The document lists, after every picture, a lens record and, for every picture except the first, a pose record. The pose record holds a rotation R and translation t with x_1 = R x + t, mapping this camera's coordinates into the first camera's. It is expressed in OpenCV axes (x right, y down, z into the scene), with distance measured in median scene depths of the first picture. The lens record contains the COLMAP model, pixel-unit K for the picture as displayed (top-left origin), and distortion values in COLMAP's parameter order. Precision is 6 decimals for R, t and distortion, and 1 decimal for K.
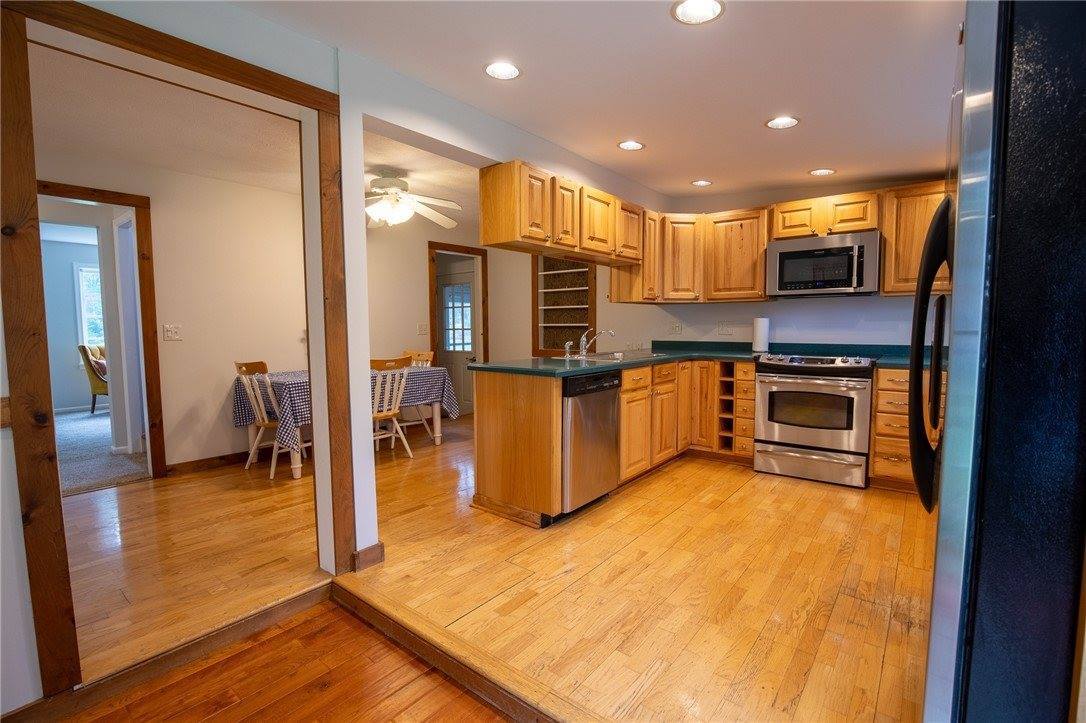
lens RADIAL K [[496.1, 0, 543.0], [0, 496.1, 361.5], [0, 0, 1]] dist [-0.027369, -0.000200]
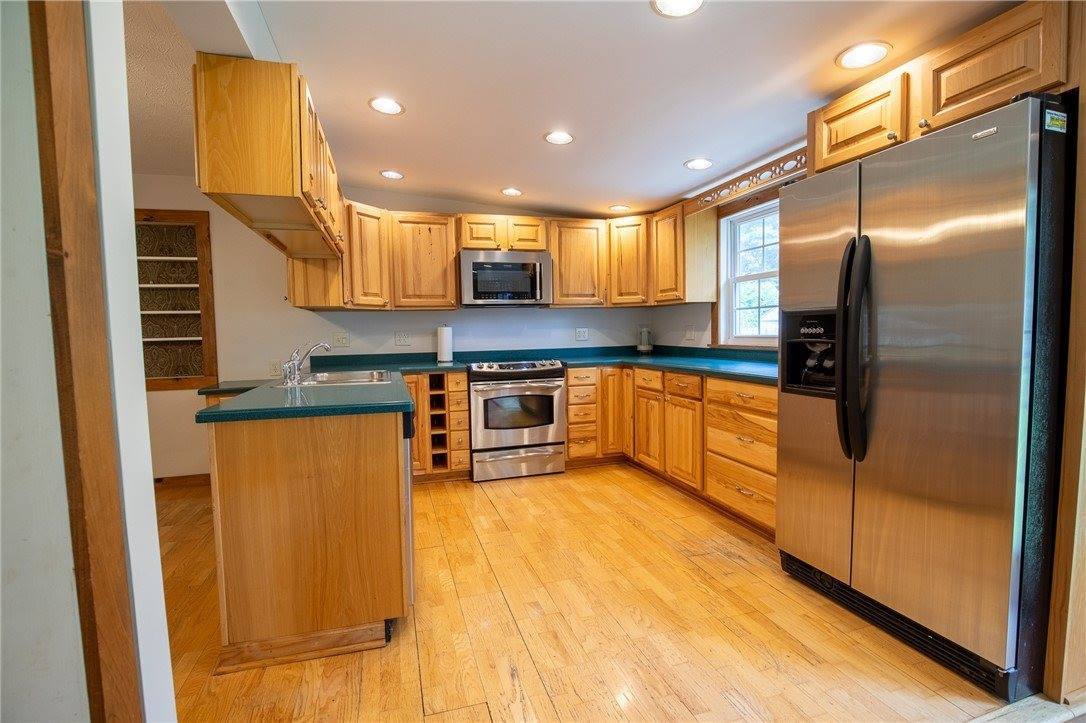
lens RADIAL K [[496.1, 0, 543.0], [0, 496.1, 361.5], [0, 0, 1]] dist [-0.027369, -0.000200]
pose [[0.565576, -0.056087, 0.822786, -0.290192], [0.078160, 0.996839, 0.014225, -0.020854], [-0.820984, 0.056264, 0.568173, 0.315858]]
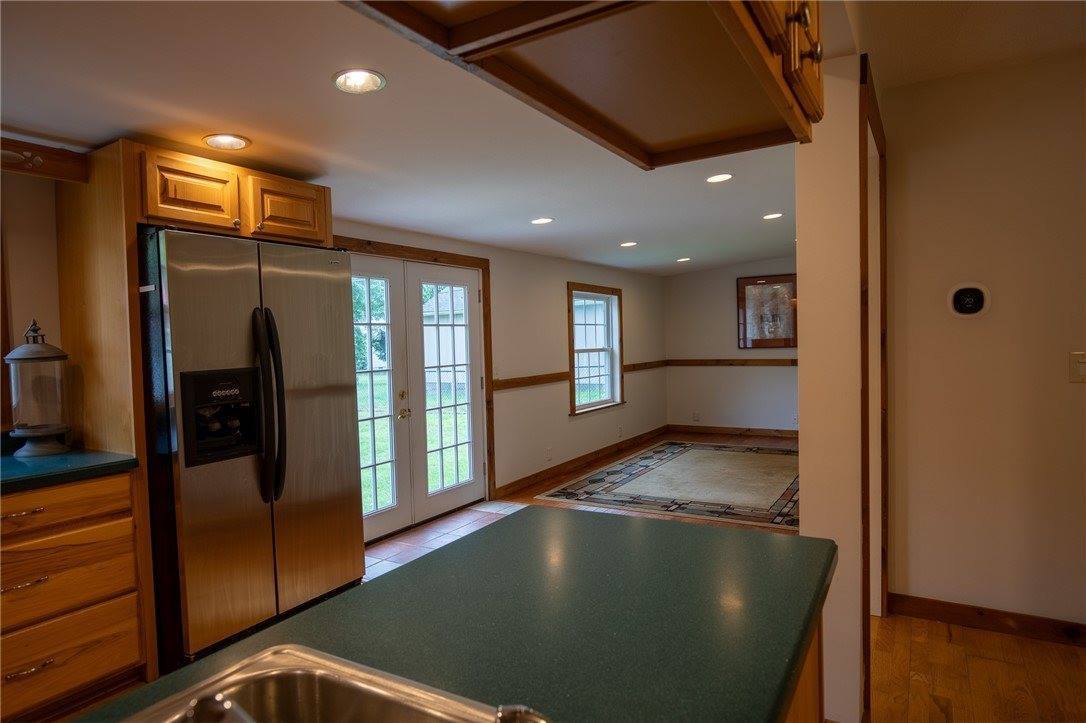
lens RADIAL K [[633.7, 0, 543.0], [0, 633.7, 361.5], [0, 0, 1]] dist [-0.006506, 0.000466]
pose [[-0.991188, 0.040908, -0.125984, 0.057677], [0.026479, 0.993111, 0.114145, -0.123134], [0.129786, 0.109803, -0.985444, 1.068340]]
